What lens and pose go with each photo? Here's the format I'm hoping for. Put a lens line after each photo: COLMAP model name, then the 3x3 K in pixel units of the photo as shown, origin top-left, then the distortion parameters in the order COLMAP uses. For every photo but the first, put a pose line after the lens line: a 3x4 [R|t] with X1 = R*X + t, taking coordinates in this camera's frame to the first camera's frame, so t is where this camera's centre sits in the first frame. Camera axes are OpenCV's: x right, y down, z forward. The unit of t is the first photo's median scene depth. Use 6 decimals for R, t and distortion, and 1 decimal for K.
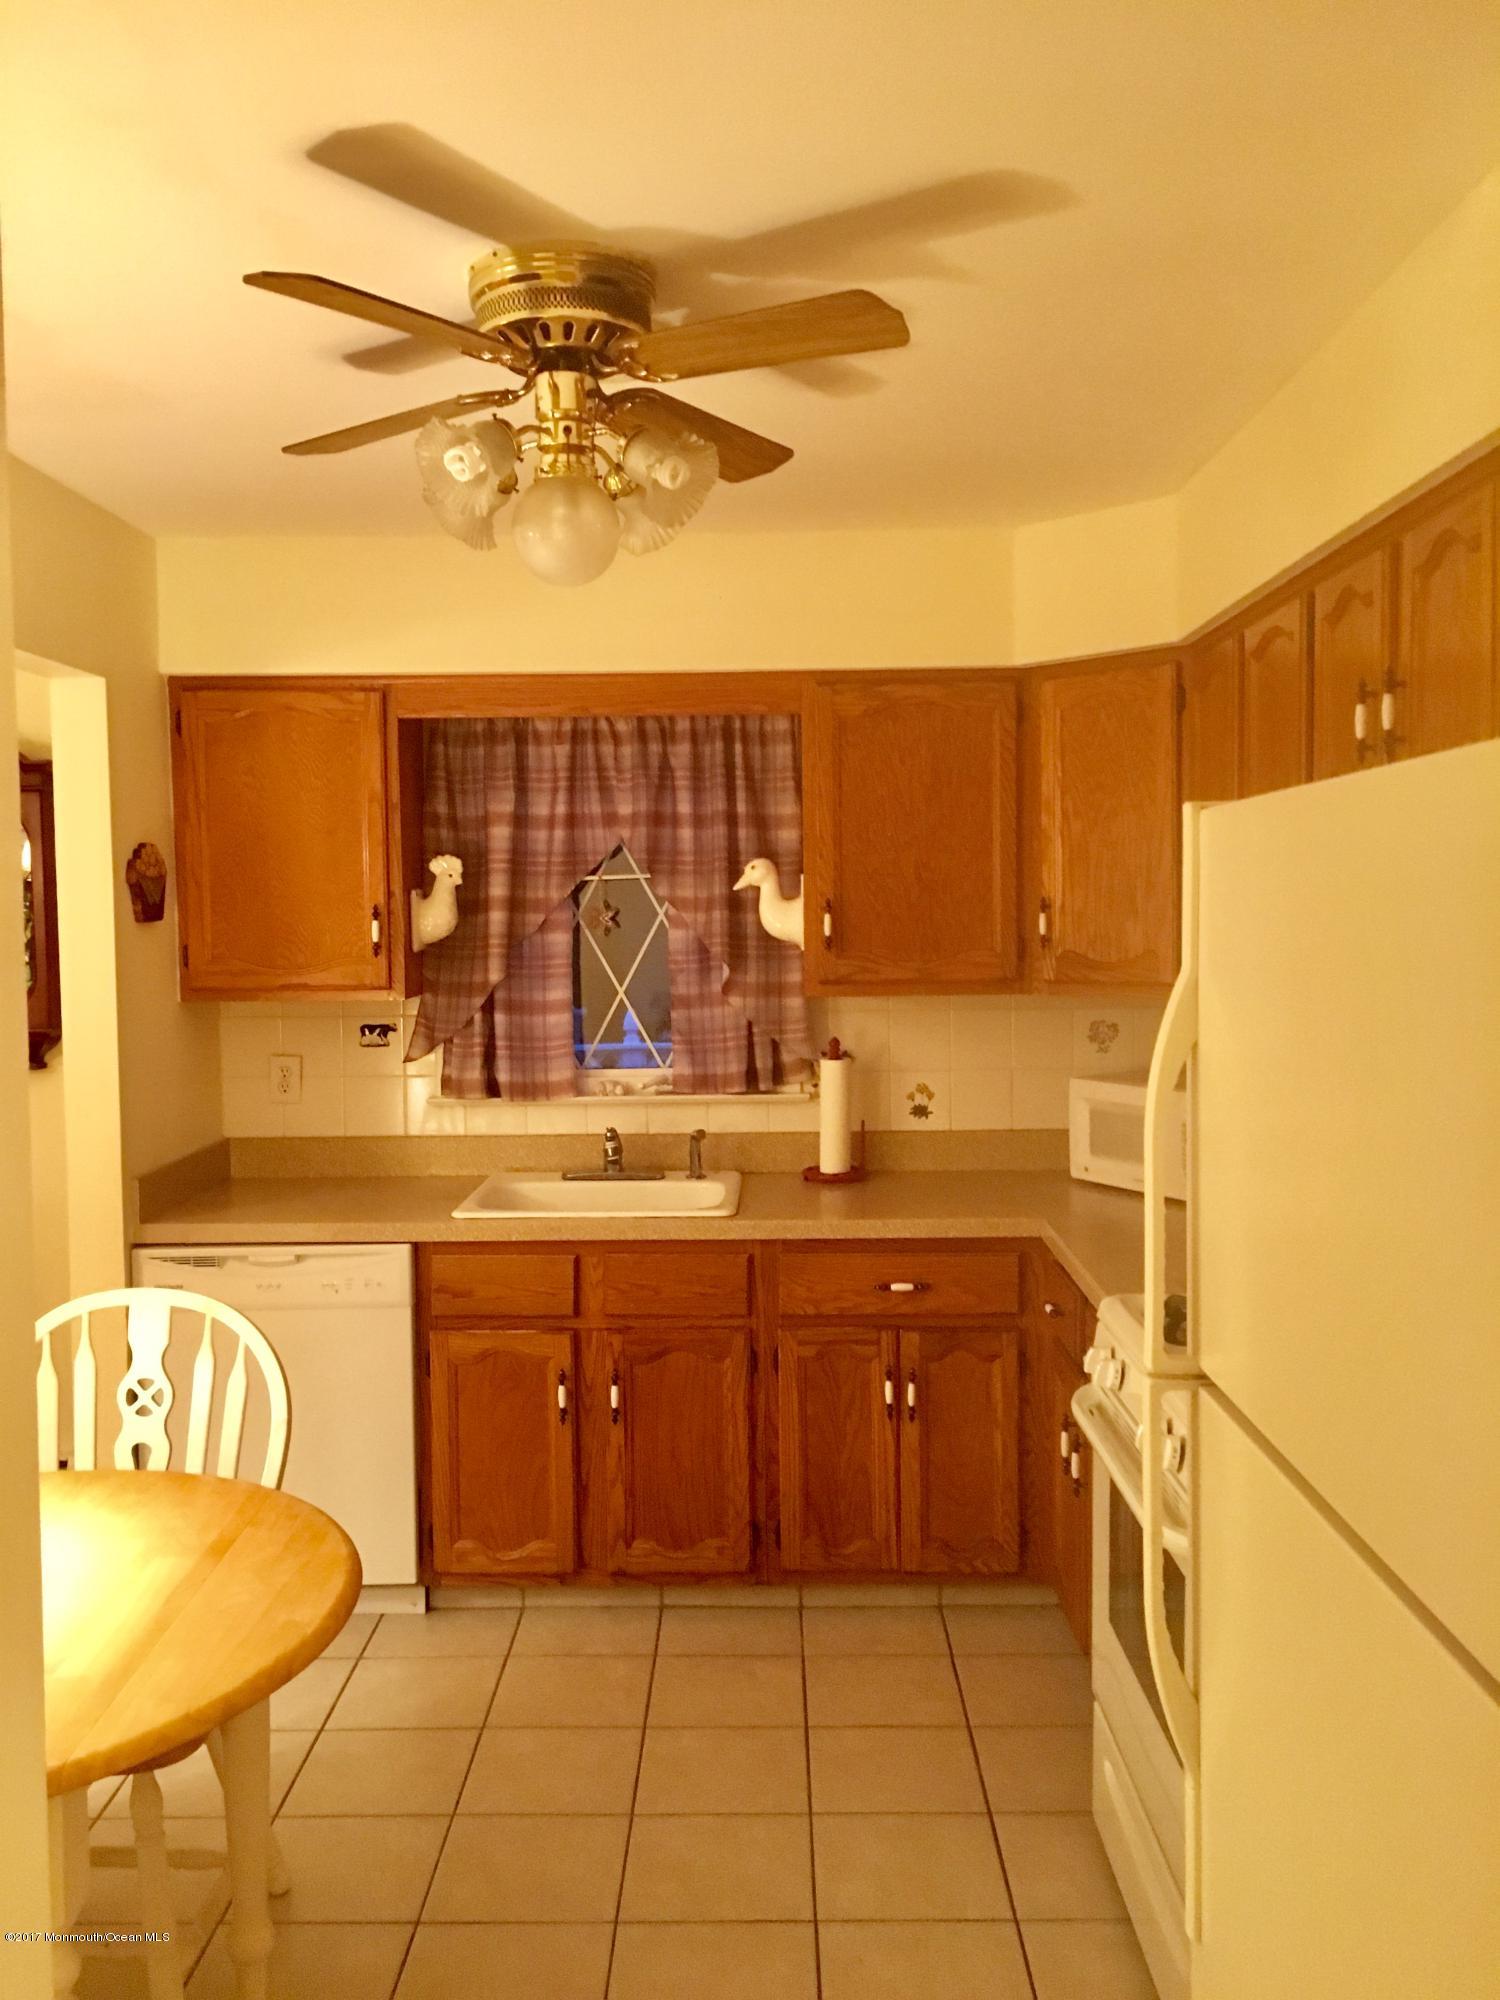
lens RADIAL K [[1698.2, 0, 750.0], [0, 1698.2, 1000.0], [0, 0, 1]] dist [0.078803, -0.105832]
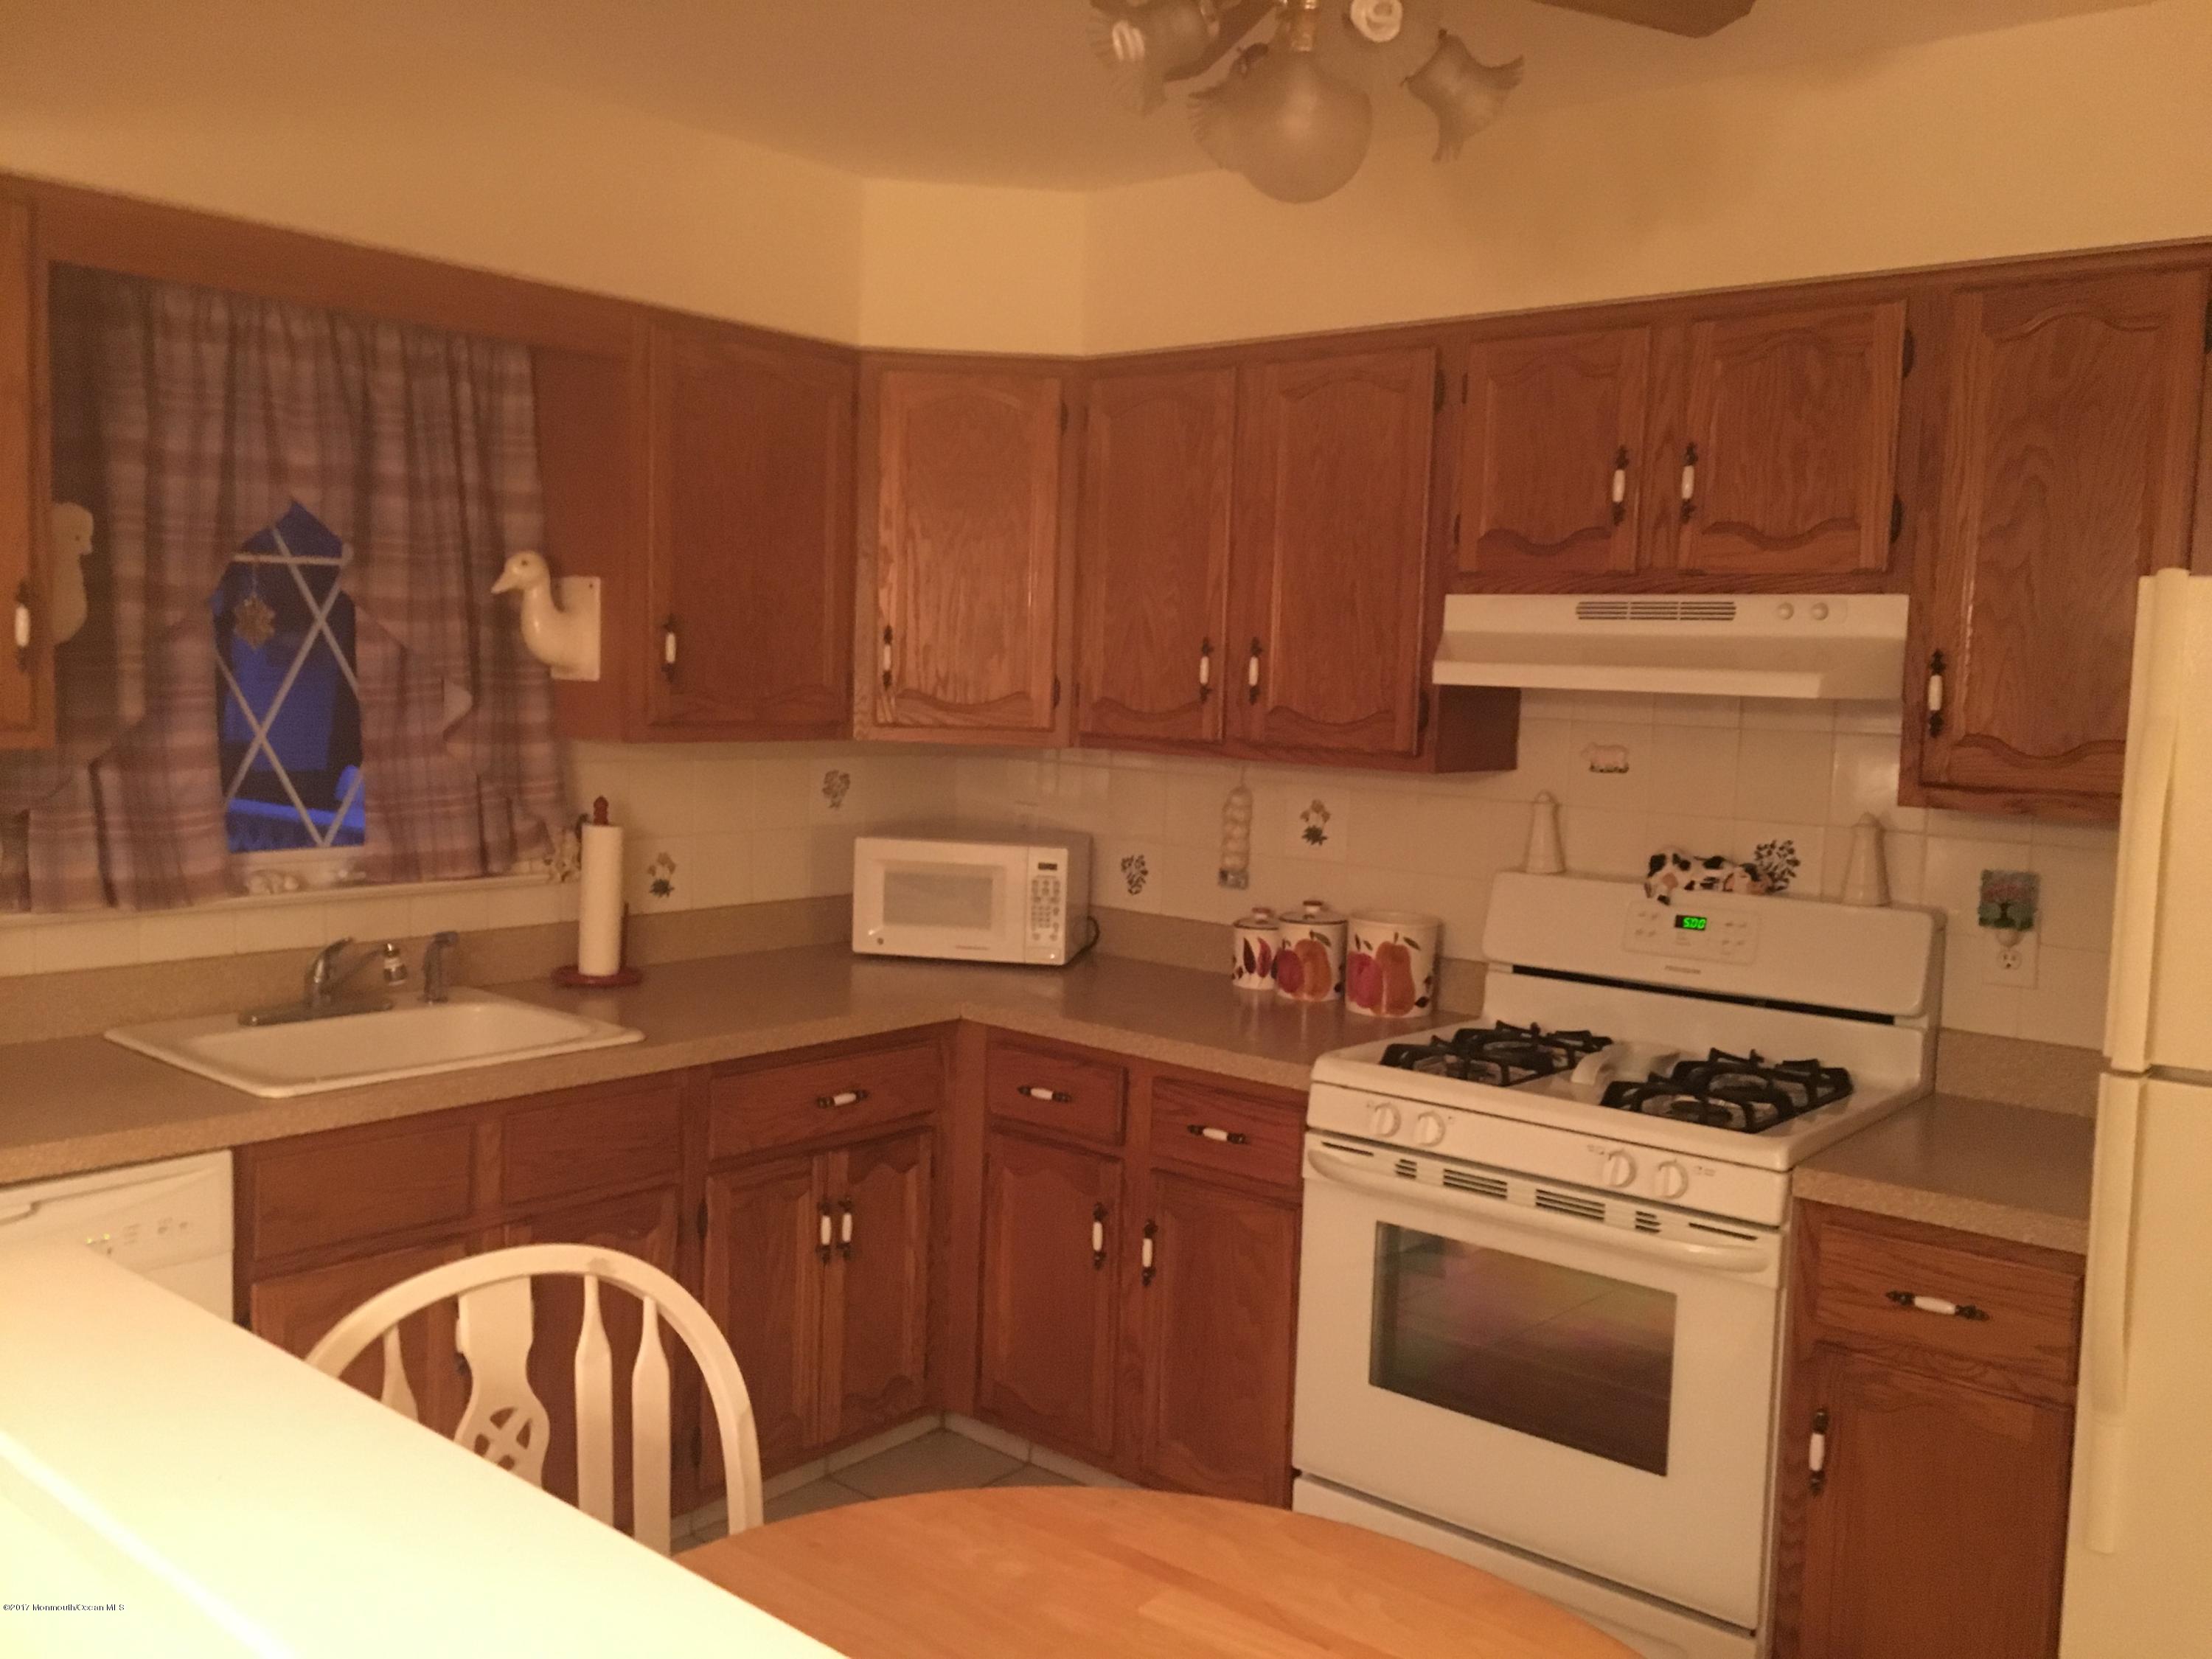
lens RADIAL K [[1893.3, 0, 1106.0], [0, 1893.3, 829.5], [0, 0, 1]] dist [0.062981, -0.013971]
pose [[0.631106, -0.035157, 0.774900, -0.497070], [0.001698, 0.999033, 0.043943, -0.000294], [-0.775695, -0.026417, 0.630555, 0.309764]]
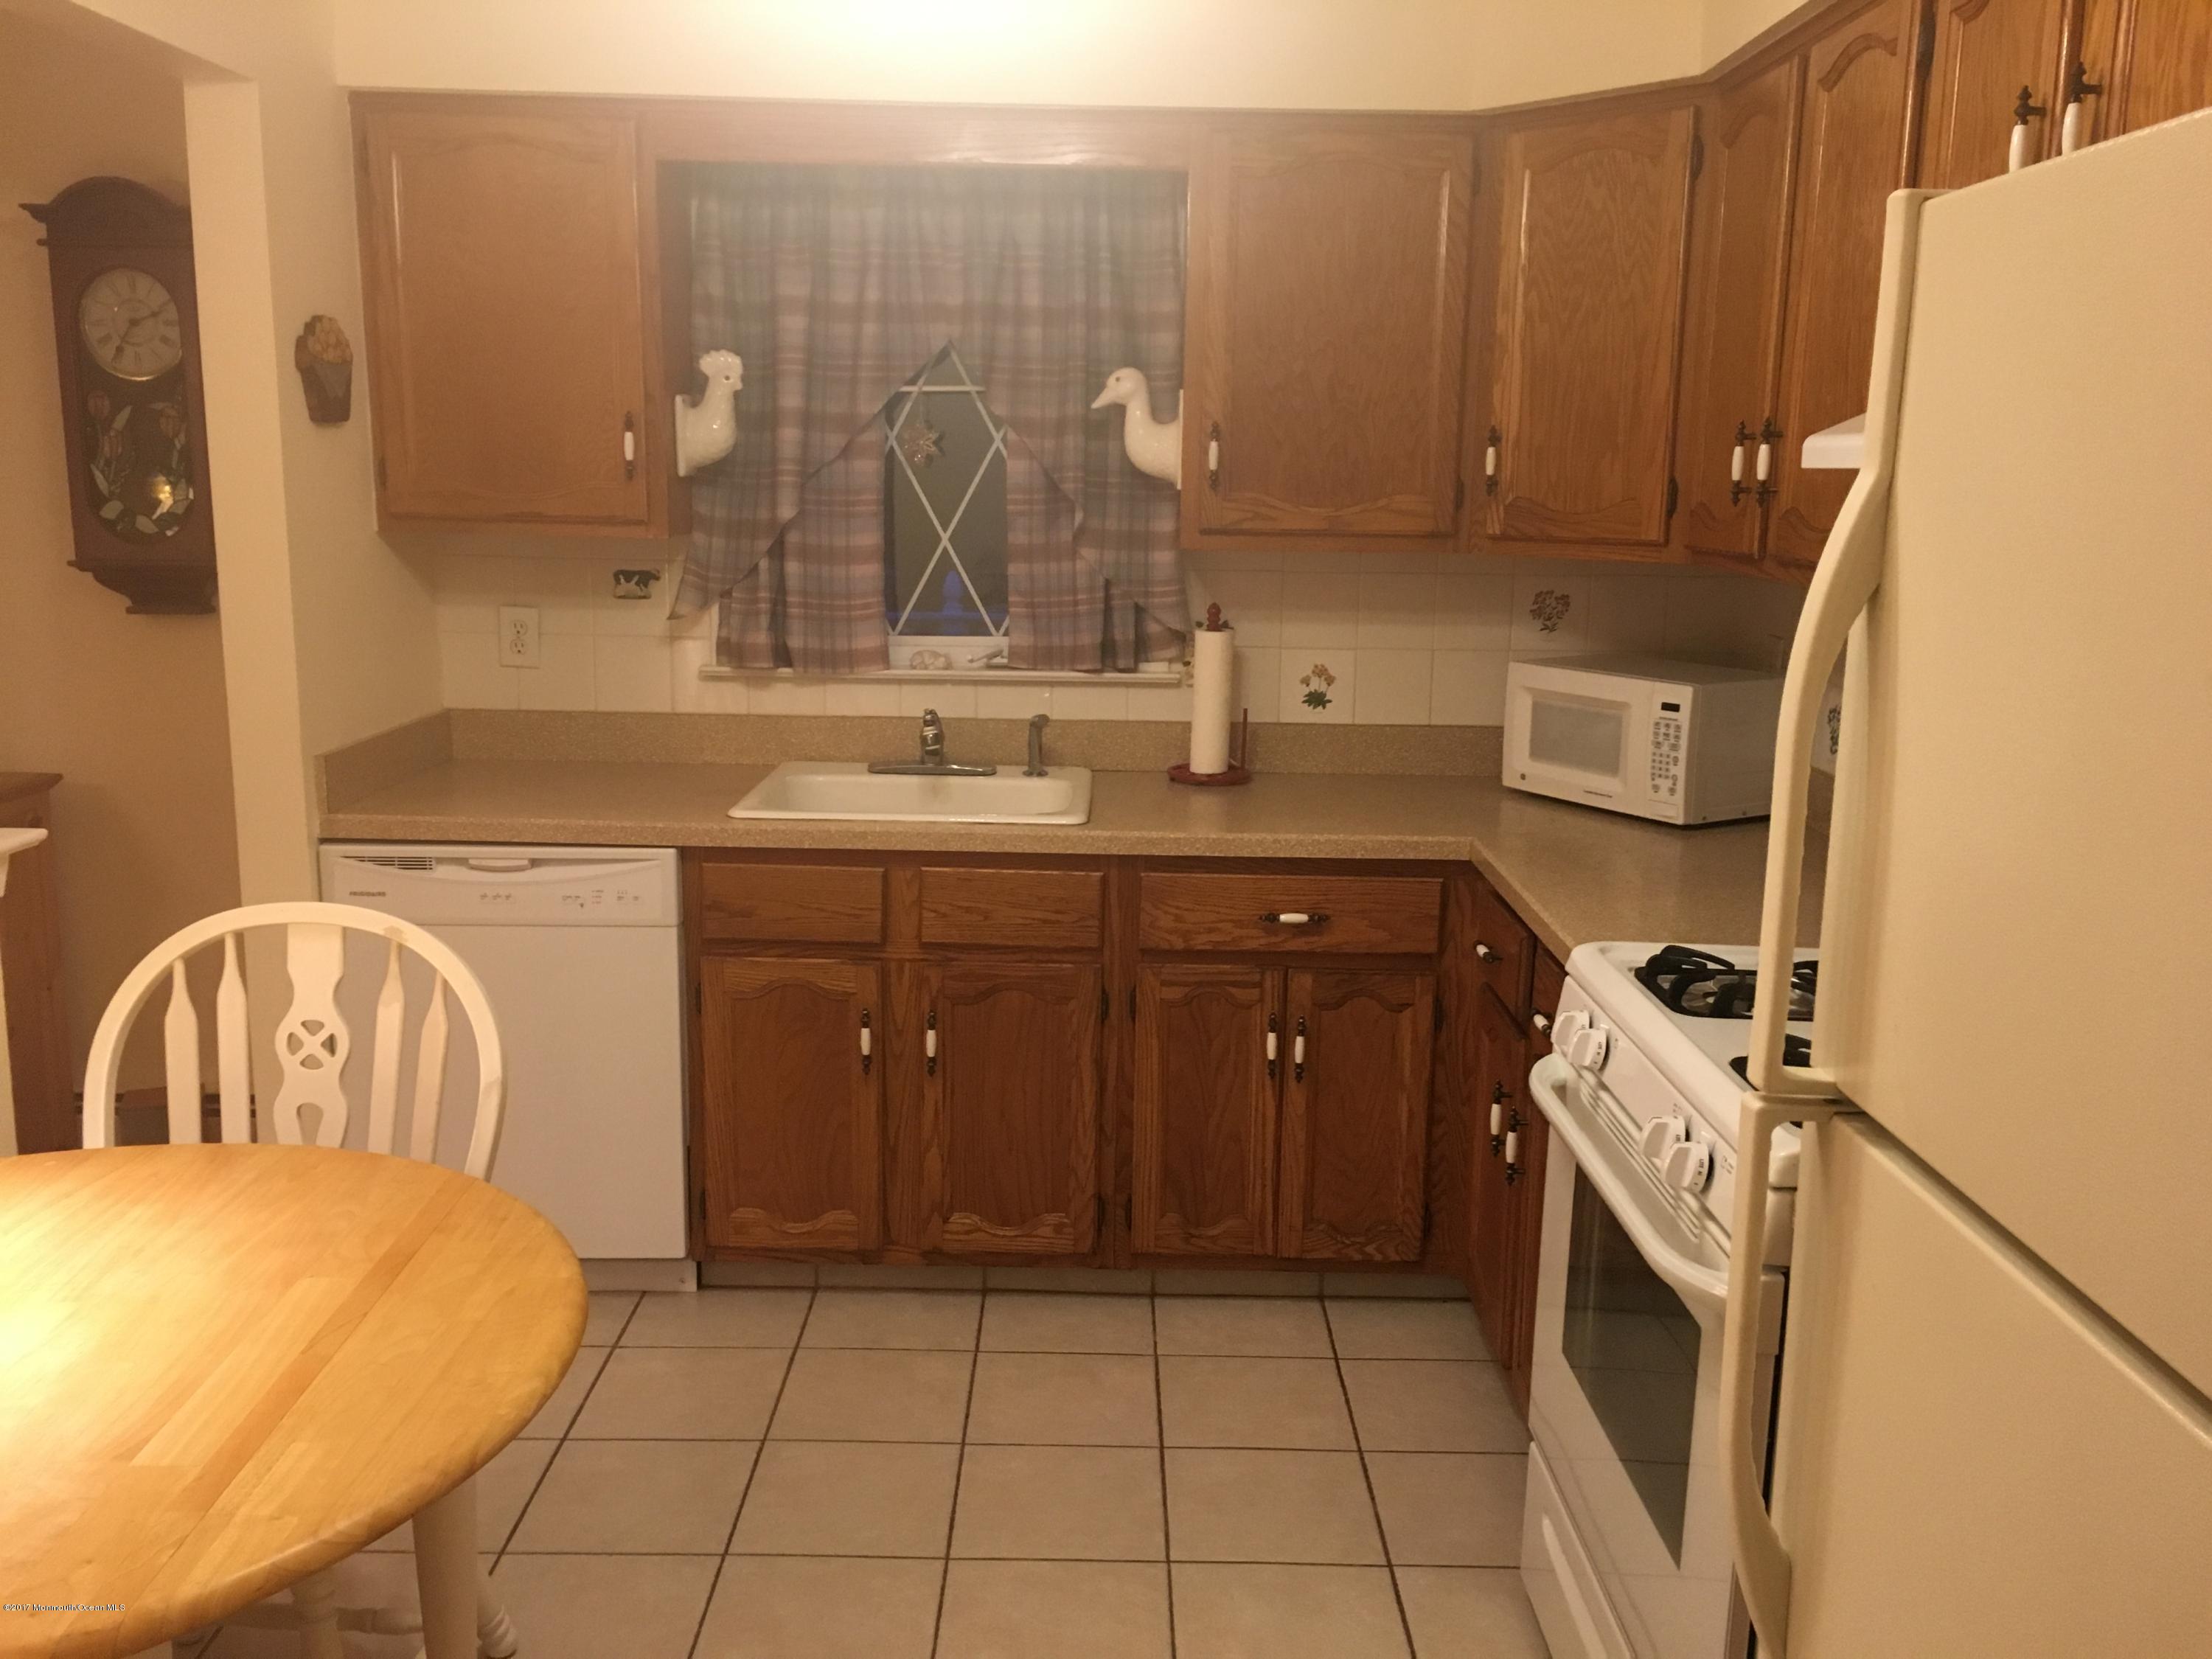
lens RADIAL K [[1893.3, 0, 1106.0], [0, 1893.3, 829.5], [0, 0, 1]] dist [0.062981, -0.013971]
pose [[0.999553, 0.025494, 0.015636, -0.012769], [-0.027356, 0.990666, 0.133535, 0.010468], [-0.012086, -0.133903, 0.990921, 0.118650]]
